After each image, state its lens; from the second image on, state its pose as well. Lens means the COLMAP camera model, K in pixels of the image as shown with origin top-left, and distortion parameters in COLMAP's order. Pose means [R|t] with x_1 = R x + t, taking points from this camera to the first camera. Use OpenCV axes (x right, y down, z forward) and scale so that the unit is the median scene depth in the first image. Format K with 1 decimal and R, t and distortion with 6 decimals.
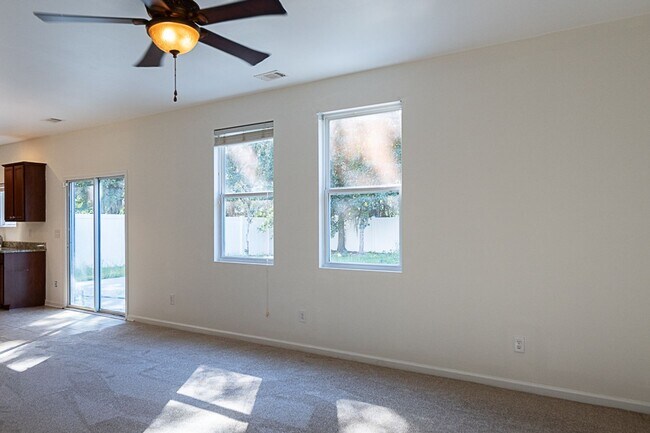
lens RADIAL K [[443.3, 0, 322.4], [0, 443.3, 225.5], [0, 0, 1]] dist [-0.004037, -0.003598]
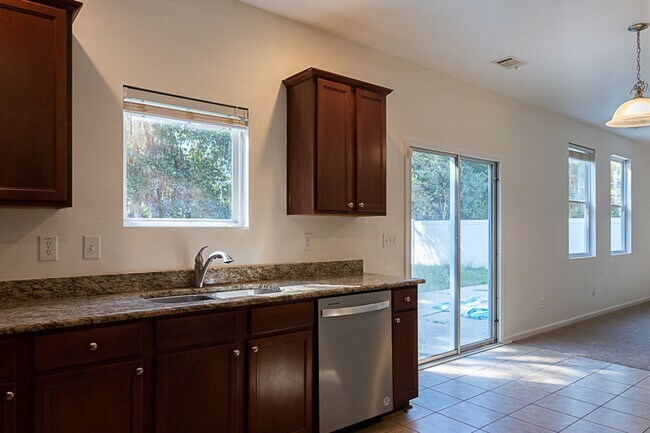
lens RADIAL K [[454.6, 0, 327.7], [0, 454.6, 222.6], [0, 0, 1]] dist [-0.007051, -0.003103]
pose [[0.339285, 0.011250, 0.940616, -1.724648], [-0.001396, 0.999933, -0.011456, 0.003010], [-0.940682, 0.002573, 0.339279, 1.324011]]
